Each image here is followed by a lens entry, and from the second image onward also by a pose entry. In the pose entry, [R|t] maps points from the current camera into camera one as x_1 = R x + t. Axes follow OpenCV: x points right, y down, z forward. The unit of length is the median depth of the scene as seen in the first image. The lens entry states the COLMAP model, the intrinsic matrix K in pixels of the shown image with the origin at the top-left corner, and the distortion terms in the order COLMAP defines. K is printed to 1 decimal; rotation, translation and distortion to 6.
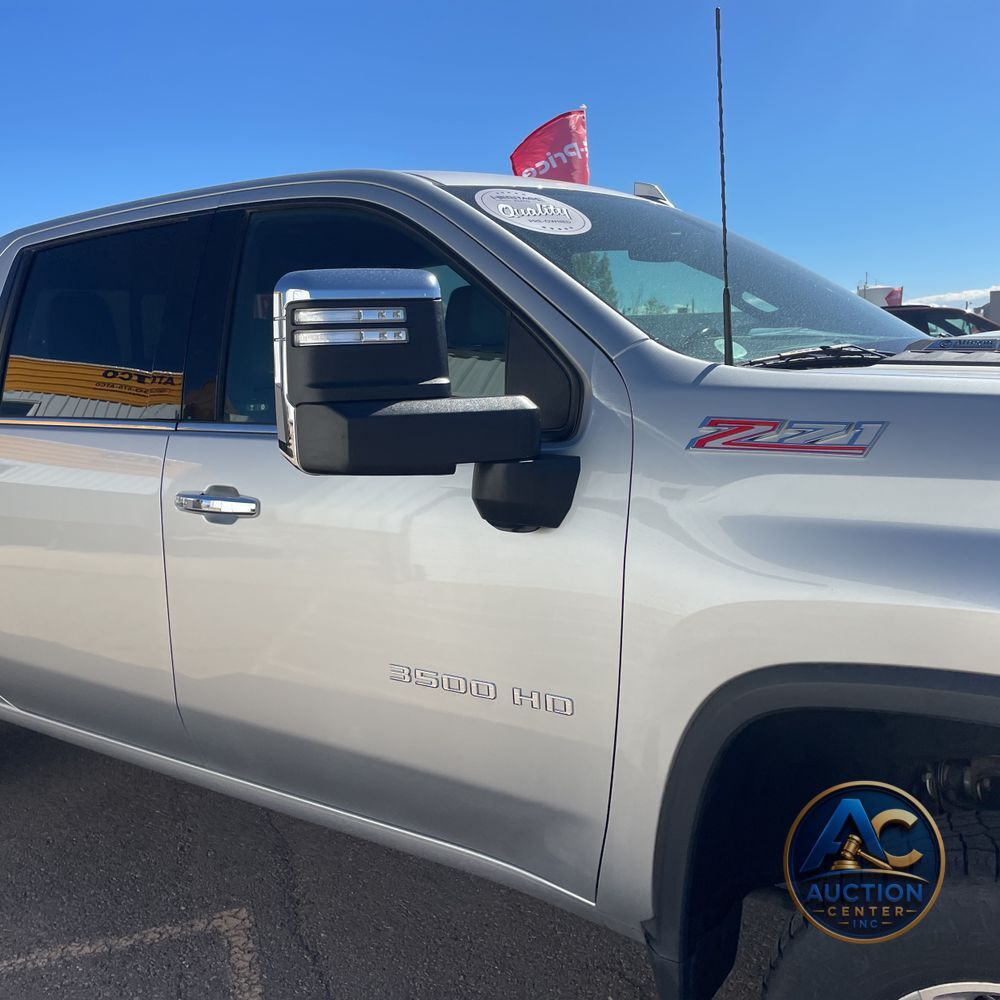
lens RADIAL K [[1012.7, 0, 498.2], [0, 1012.7, 510.5], [0, 0, 1]] dist [0.101331, -0.126365]
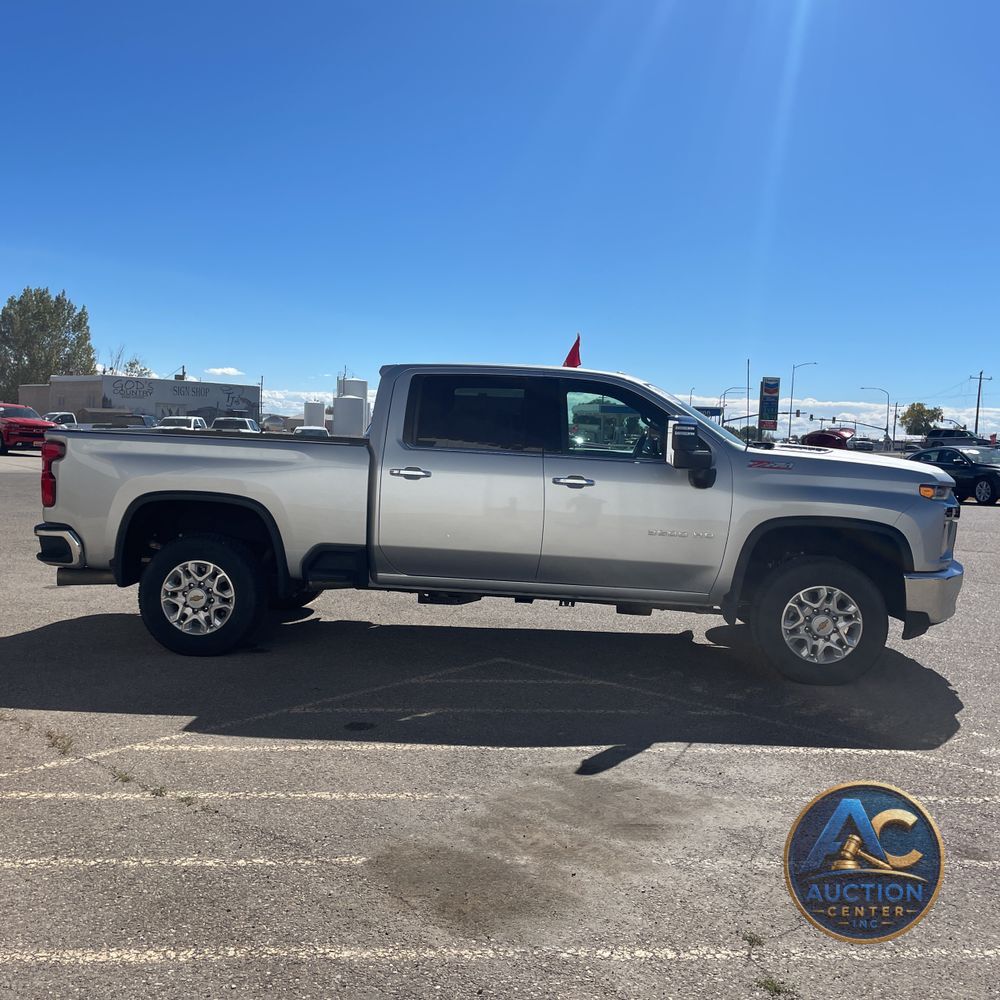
lens RADIAL K [[1046.3, 0, 493.1], [0, 1046.3, 496.6], [0, 0, 1]] dist [0.157931, -0.273856]
pose [[0.858231, 0.043240, 0.511439, -2.715844], [-0.000077, 0.996456, -0.084116, 0.391538], [-0.513264, 0.072152, 0.855192, -1.962954]]
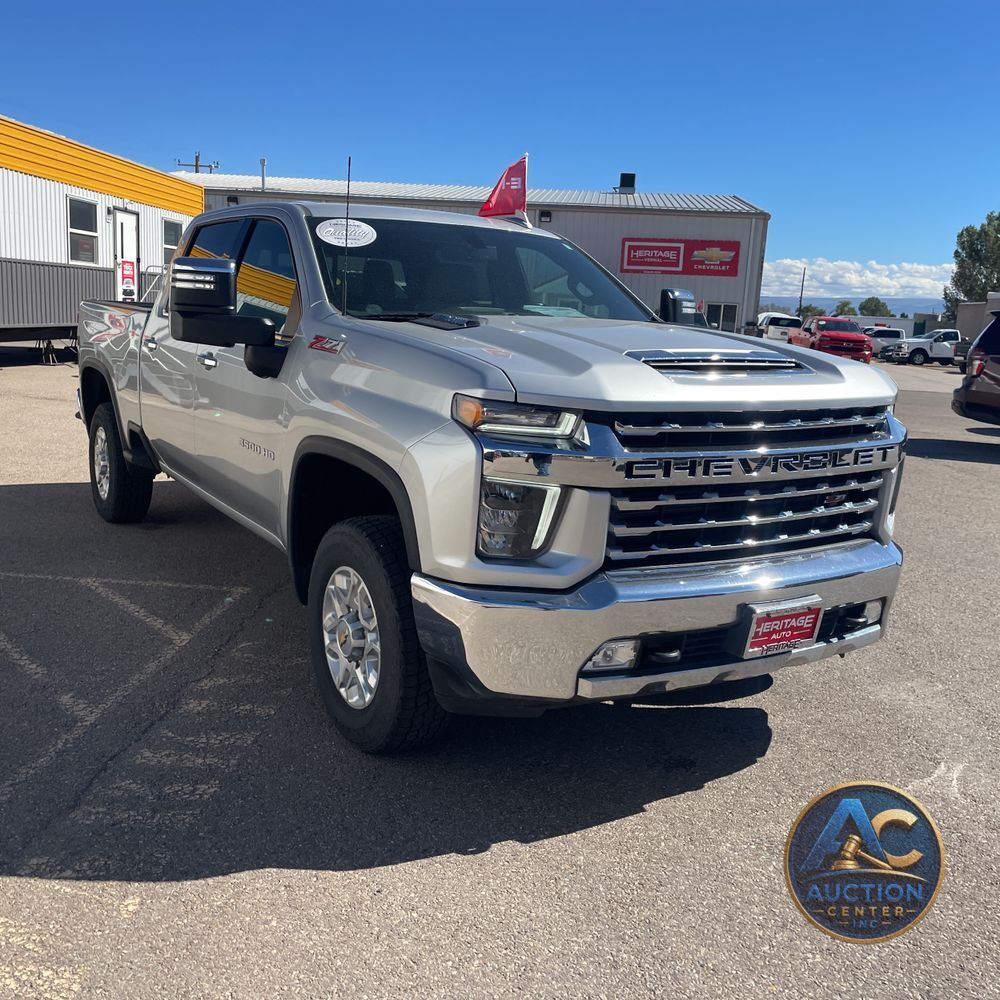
lens RADIAL K [[1012.7, 0, 498.2], [0, 1012.7, 510.5], [0, 0, 1]] dist [0.101331, -0.126365]
pose [[0.917791, 0.165353, -0.360996, 1.468196], [-0.147627, 0.986092, 0.076349, 0.066499], [0.368599, -0.016779, 0.929437, -1.010322]]
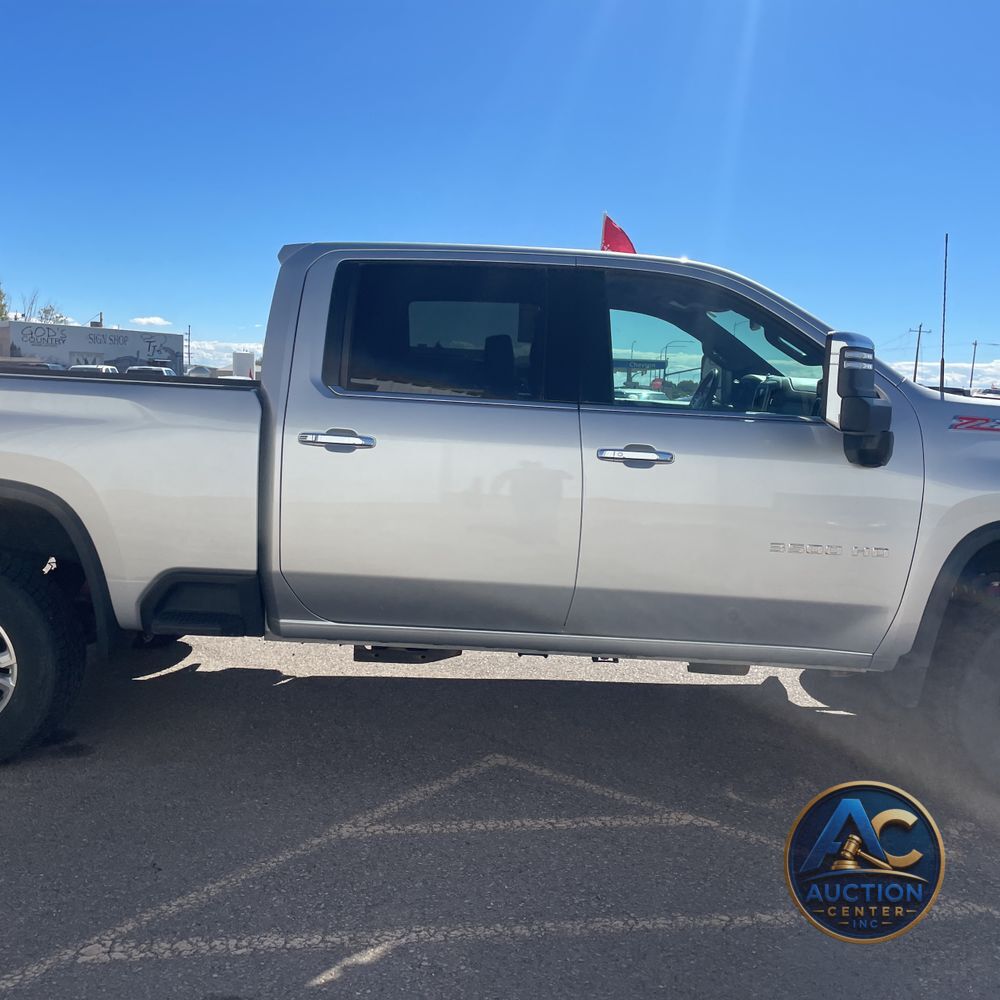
lens RADIAL K [[1012.7, 0, 498.2], [0, 1012.7, 510.5], [0, 0, 1]] dist [0.101331, -0.126365]
pose [[0.820664, 0.007220, 0.571366, -1.852601], [0.007606, 0.999694, -0.023558, 0.157675], [-0.571361, 0.023679, 0.820357, -0.261502]]
